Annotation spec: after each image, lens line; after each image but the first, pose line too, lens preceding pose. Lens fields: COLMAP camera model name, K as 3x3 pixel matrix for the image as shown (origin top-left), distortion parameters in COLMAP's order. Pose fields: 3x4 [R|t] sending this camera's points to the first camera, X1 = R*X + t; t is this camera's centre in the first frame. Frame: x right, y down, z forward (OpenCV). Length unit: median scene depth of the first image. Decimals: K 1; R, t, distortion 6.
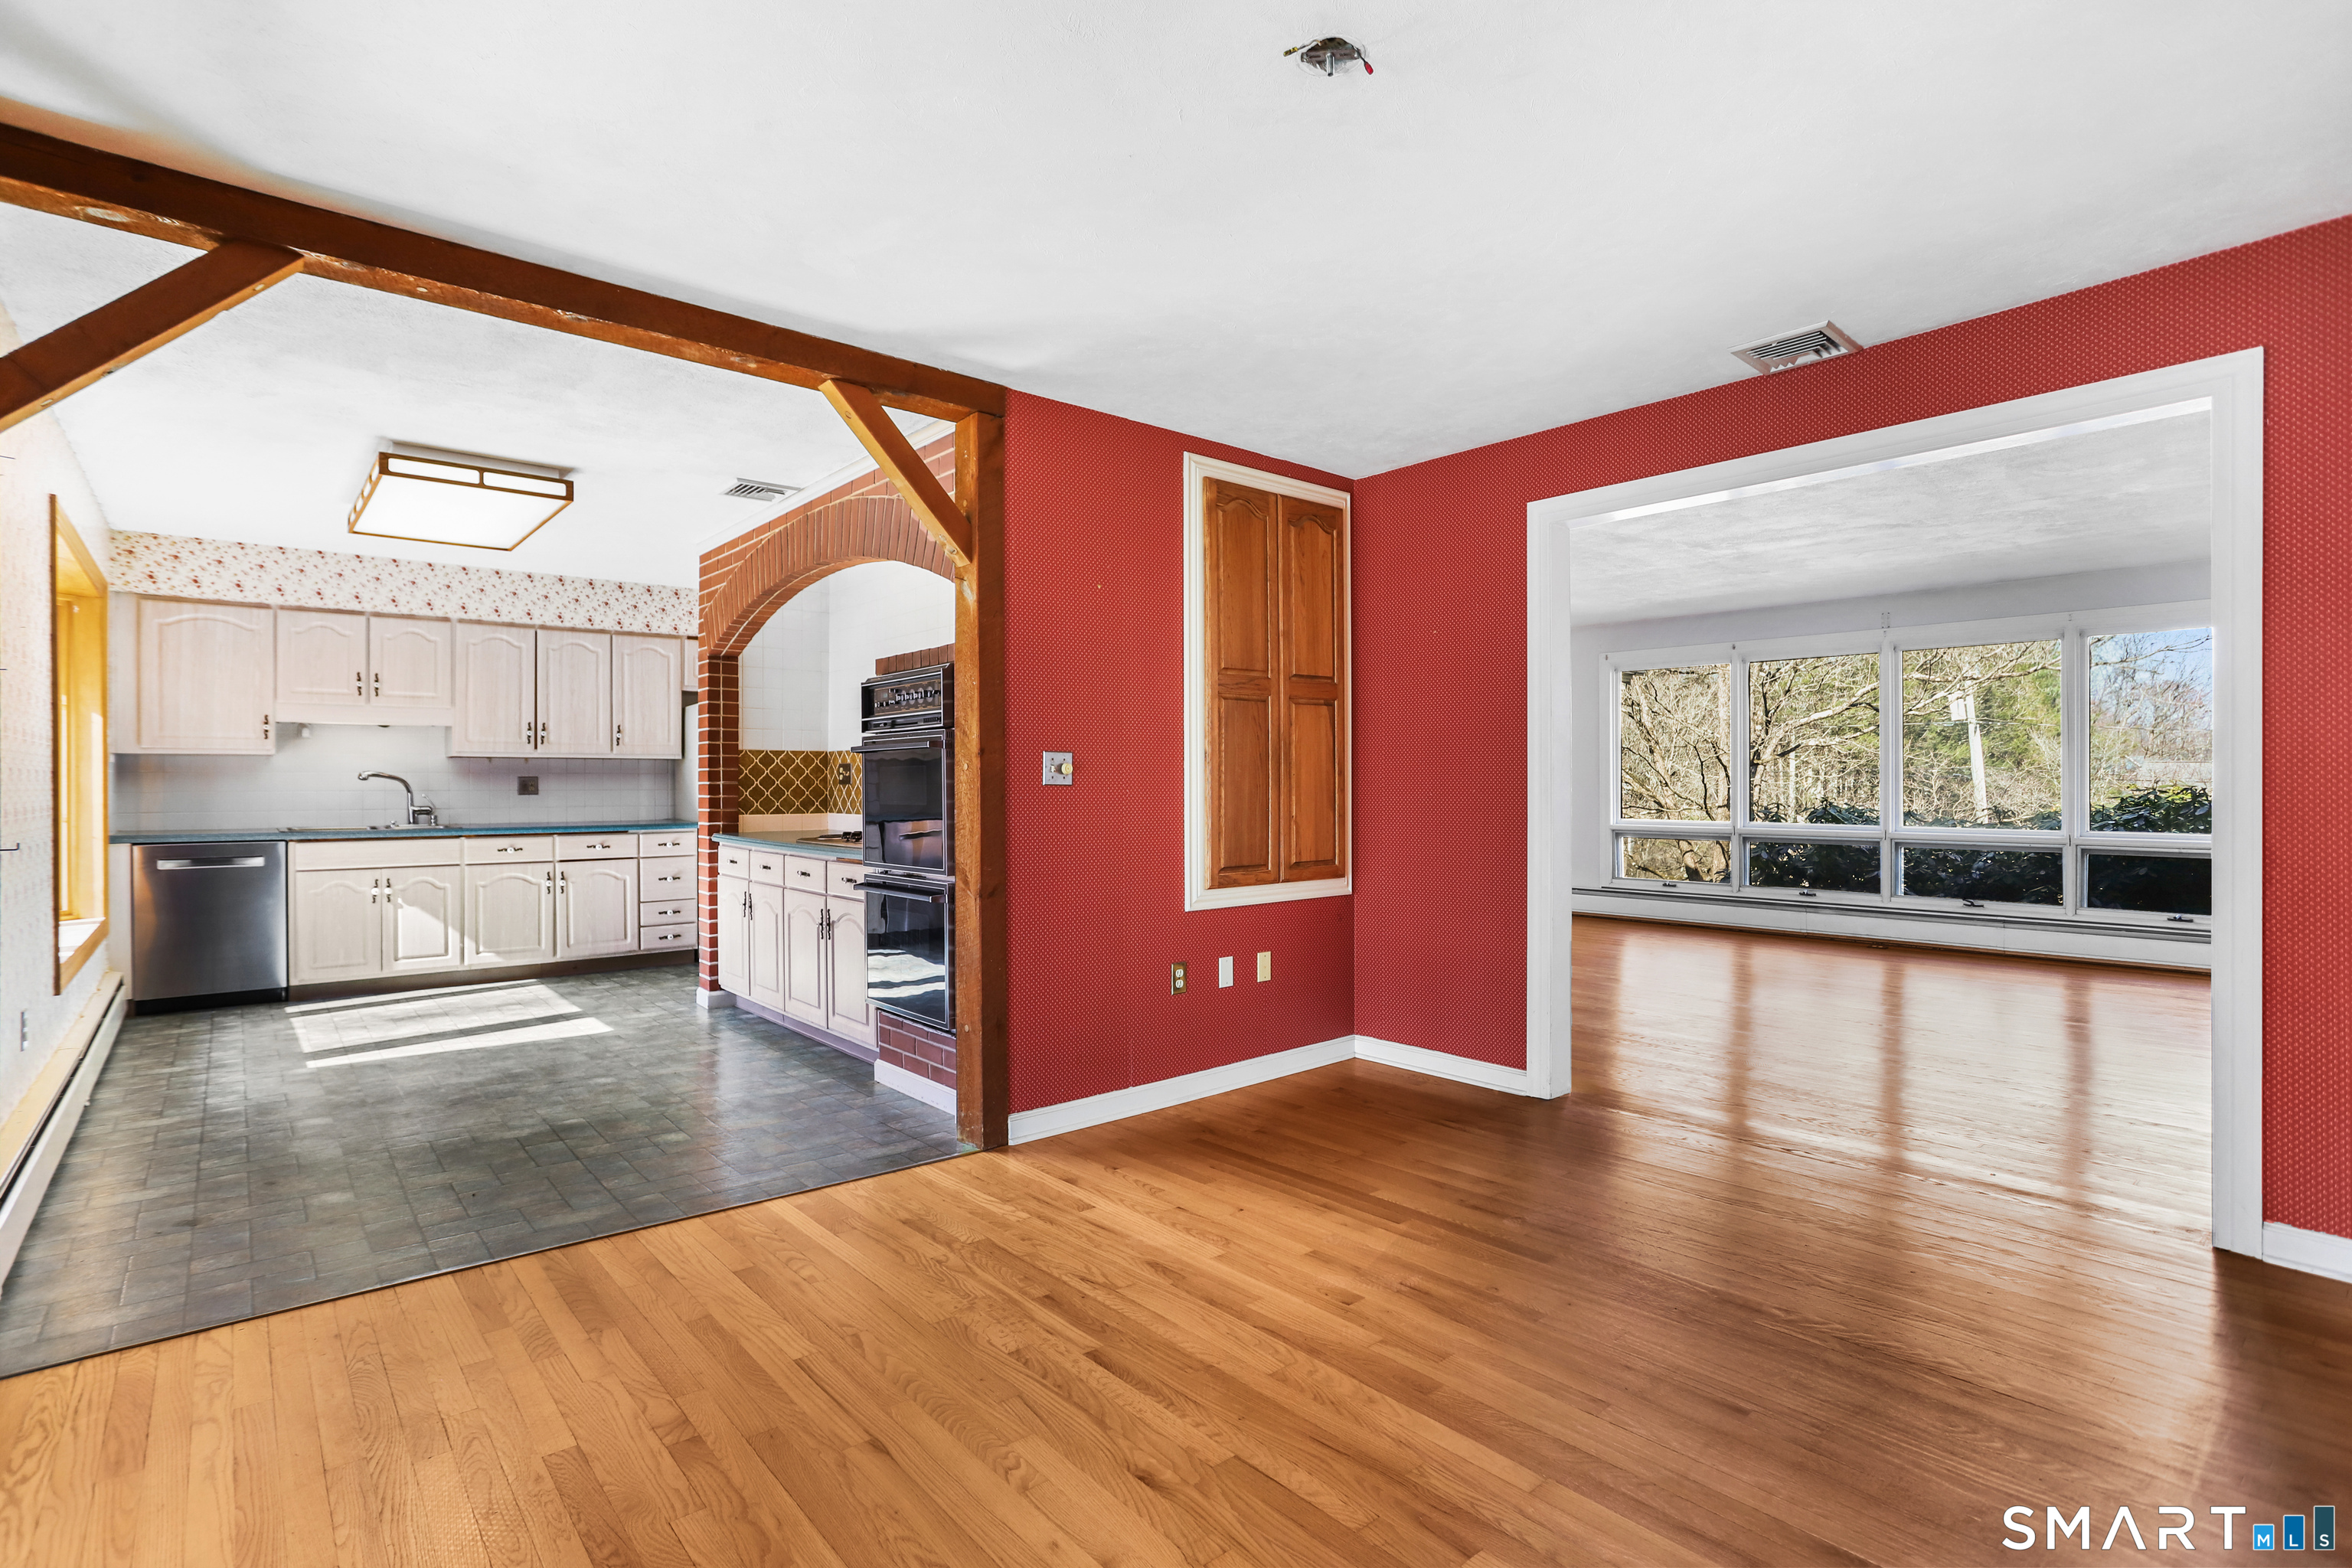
lens RADIAL K [[1135.8, 0, 1175.0], [0, 1135.8, 786.5], [0, 0, 1]] dist [-0.062173, 0.032550]
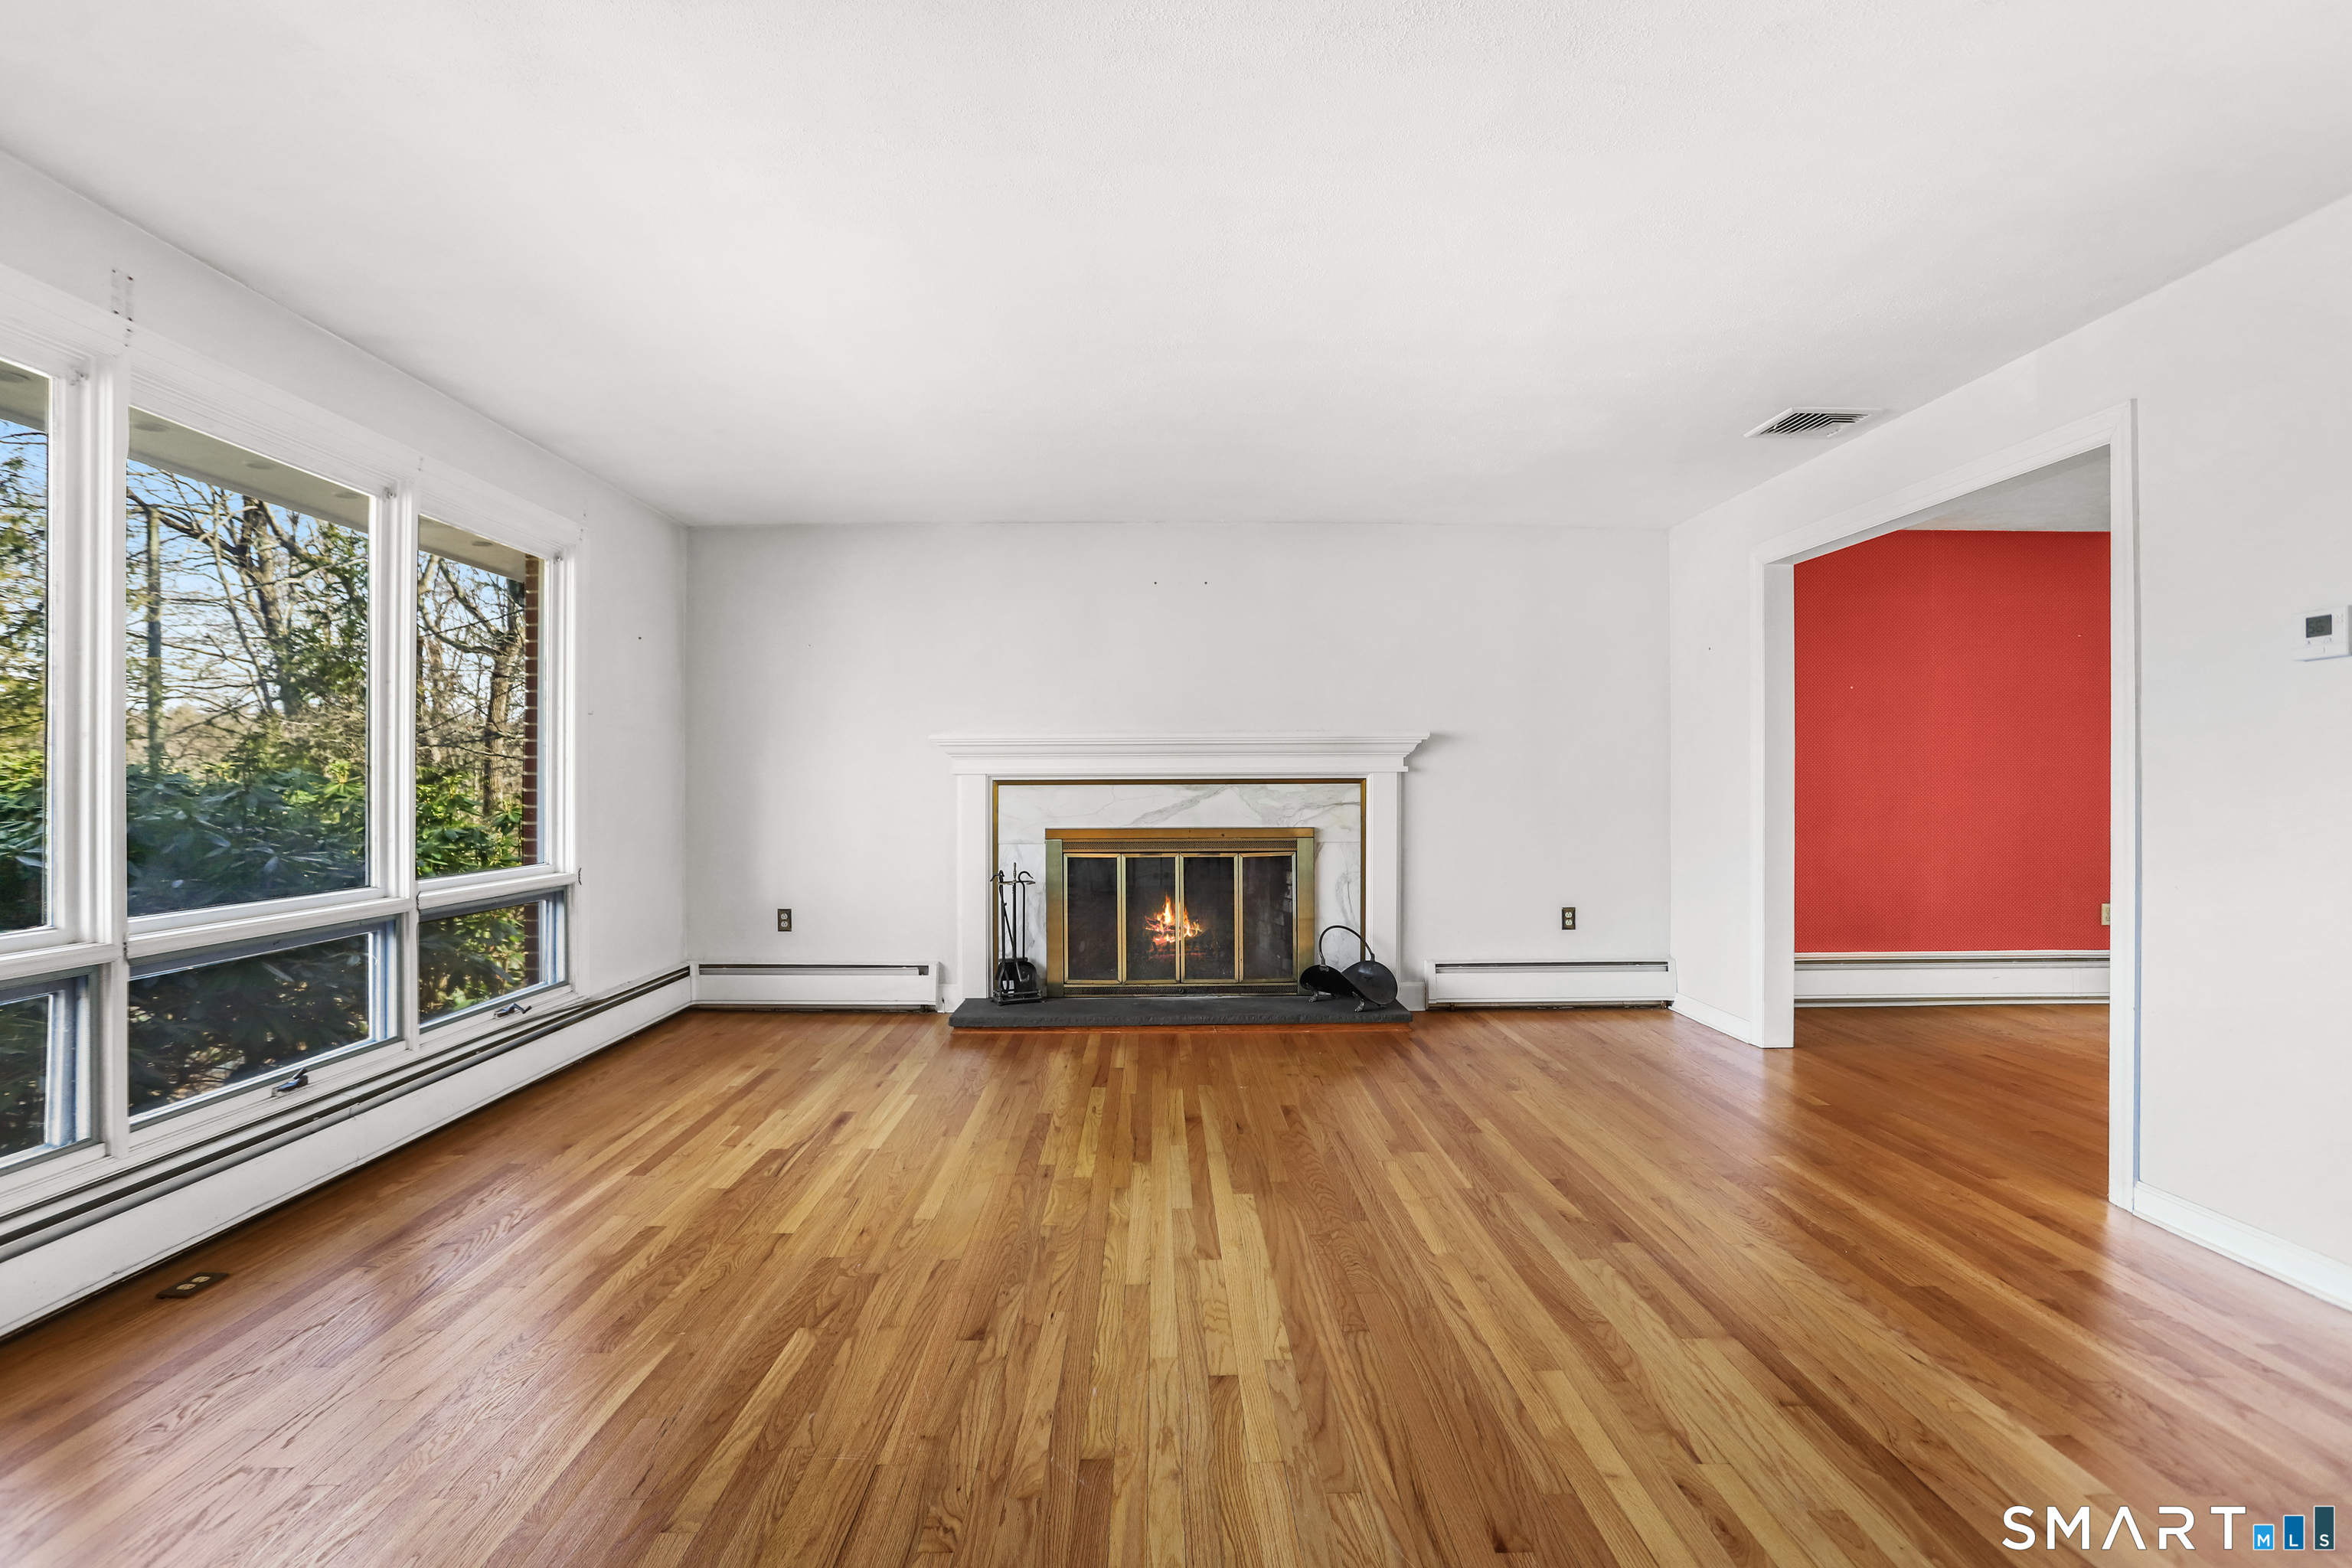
lens RADIAL K [[1135.8, 0, 1173.0], [0, 1135.8, 793.9], [0, 0, 1]] dist [-0.062173, 0.032550]
pose [[-0.770311, -0.002638, 0.637663, 0.252482], [0.008052, 0.999871, 0.013864, -0.008609], [-0.637618, 0.015814, -0.770190, 1.364404]]
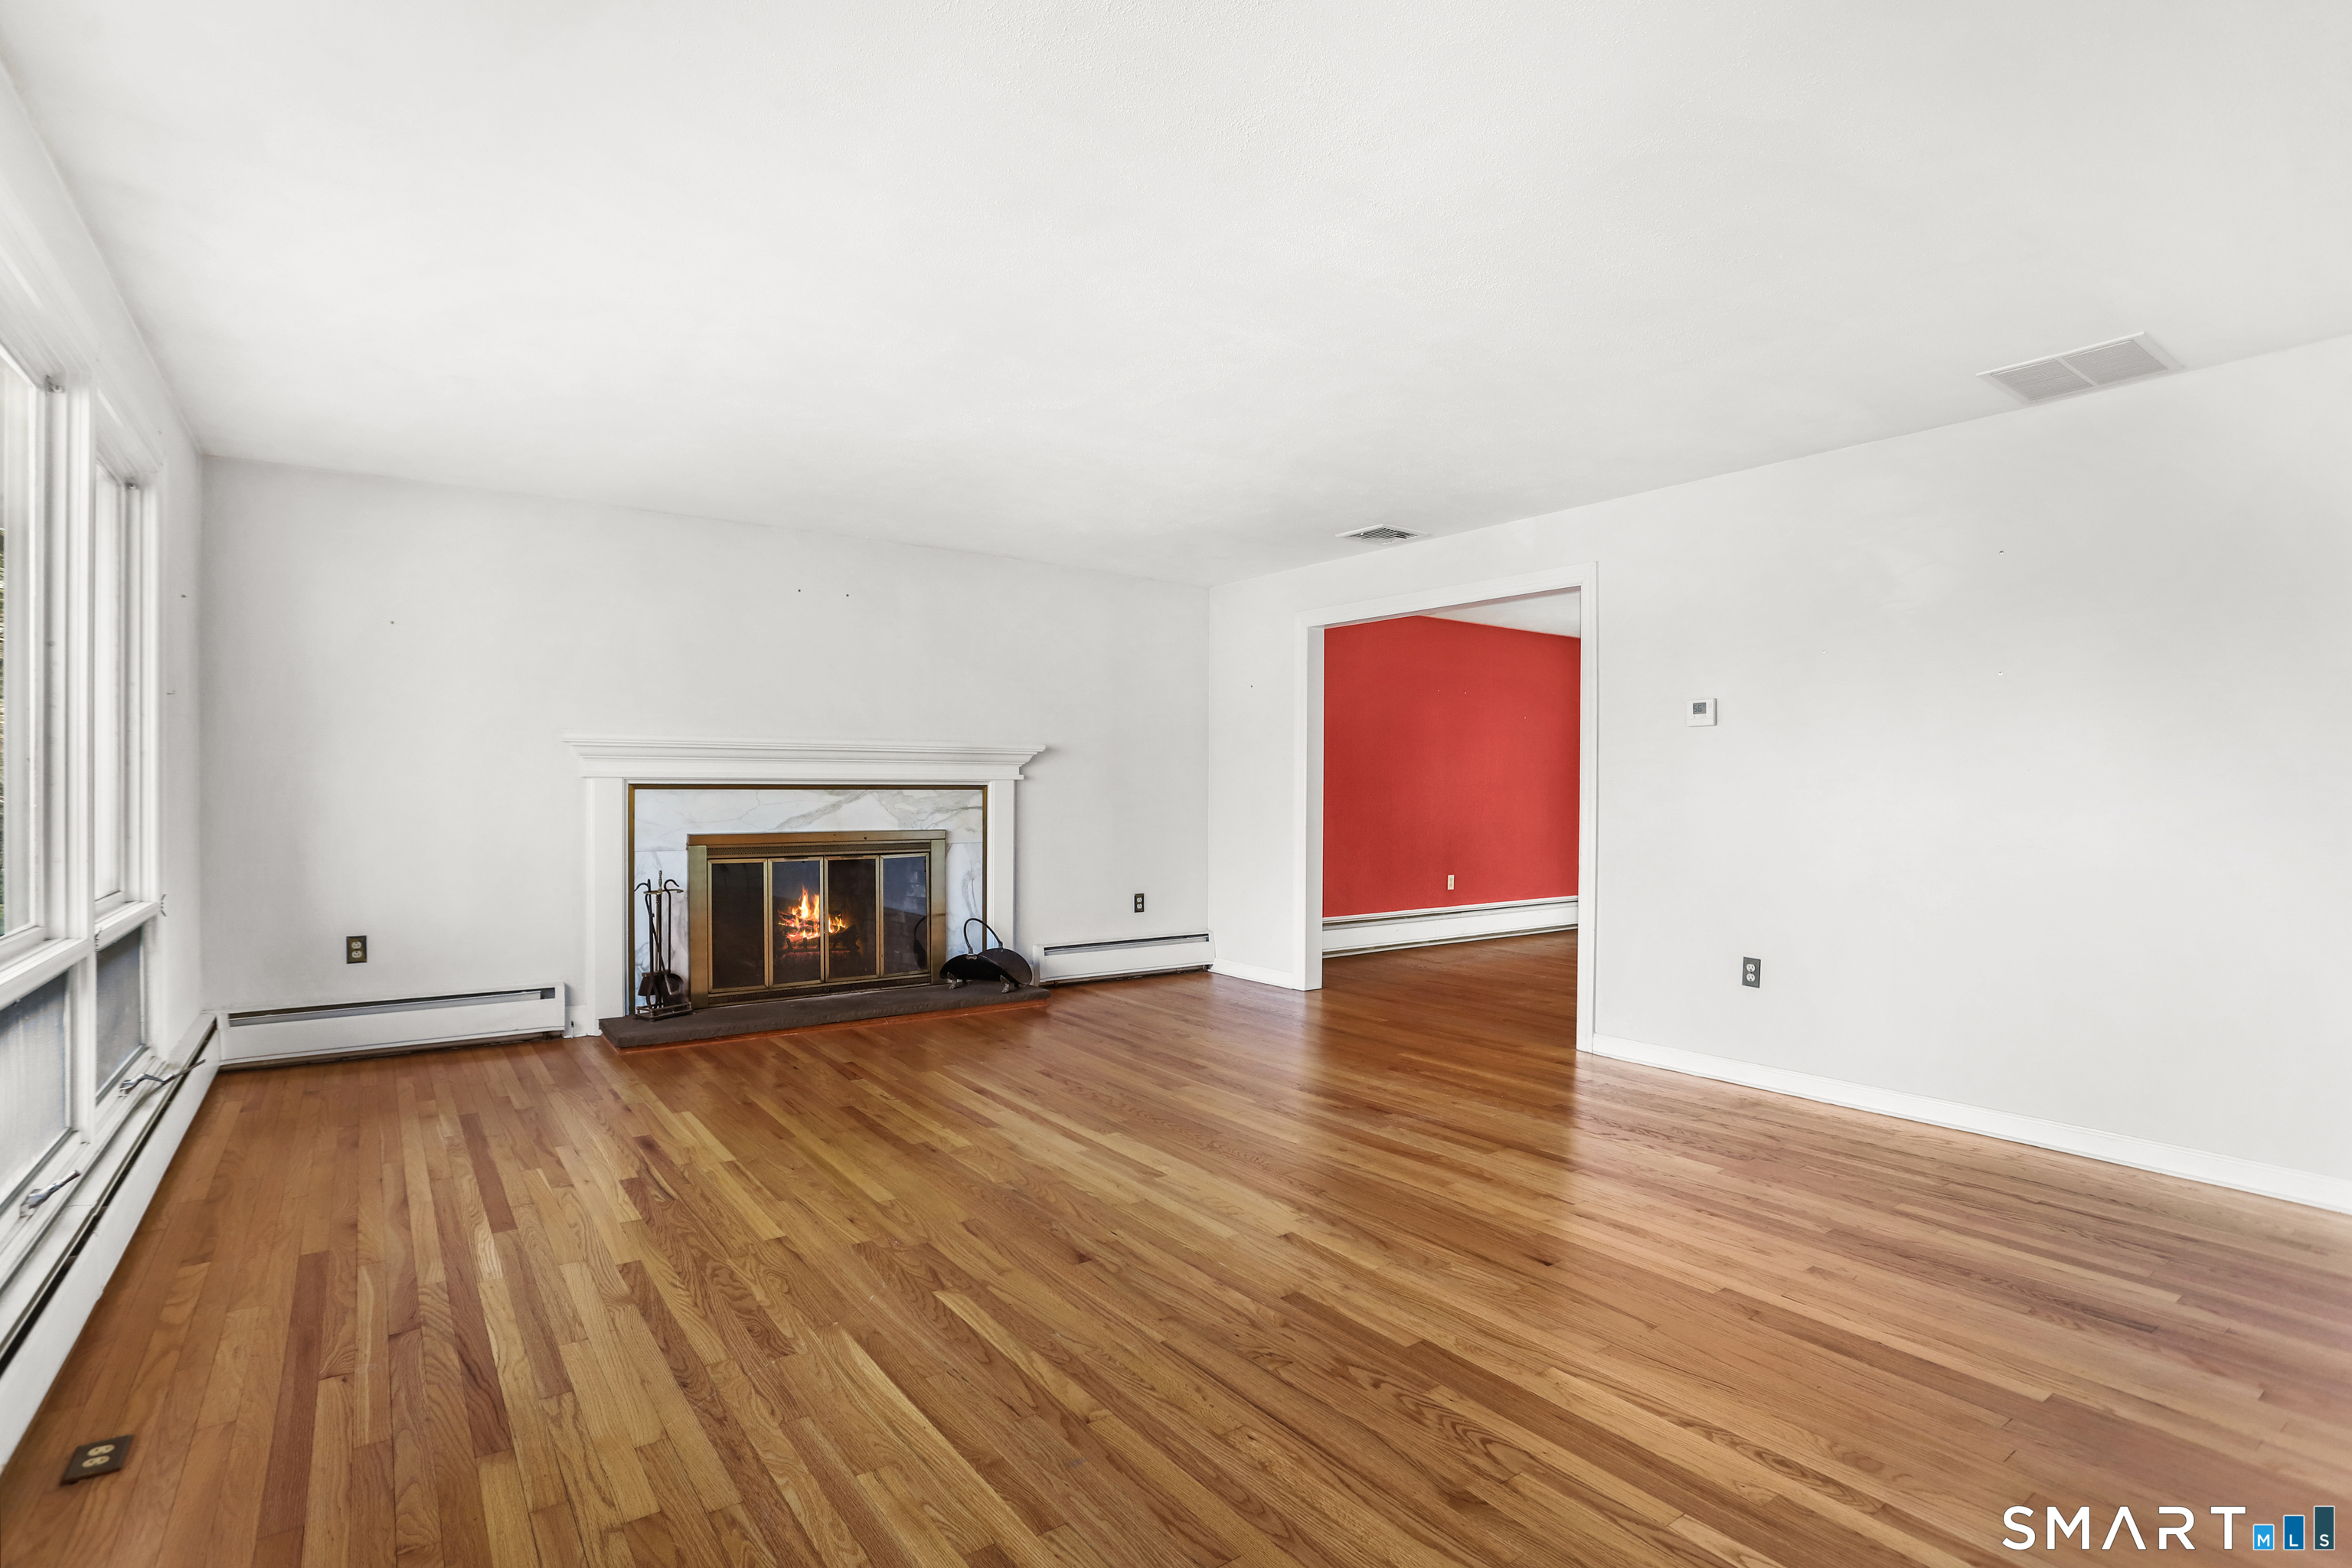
lens RADIAL K [[1135.8, 0, 1152.6], [0, 1135.8, 801.4], [0, 0, 1]] dist [-0.062173, 0.032550]
pose [[-0.995943, -0.004488, 0.089877, 0.488330], [-0.002918, 0.999841, 0.017588, -0.010811], [-0.089942, 0.017254, -0.995798, 1.567945]]
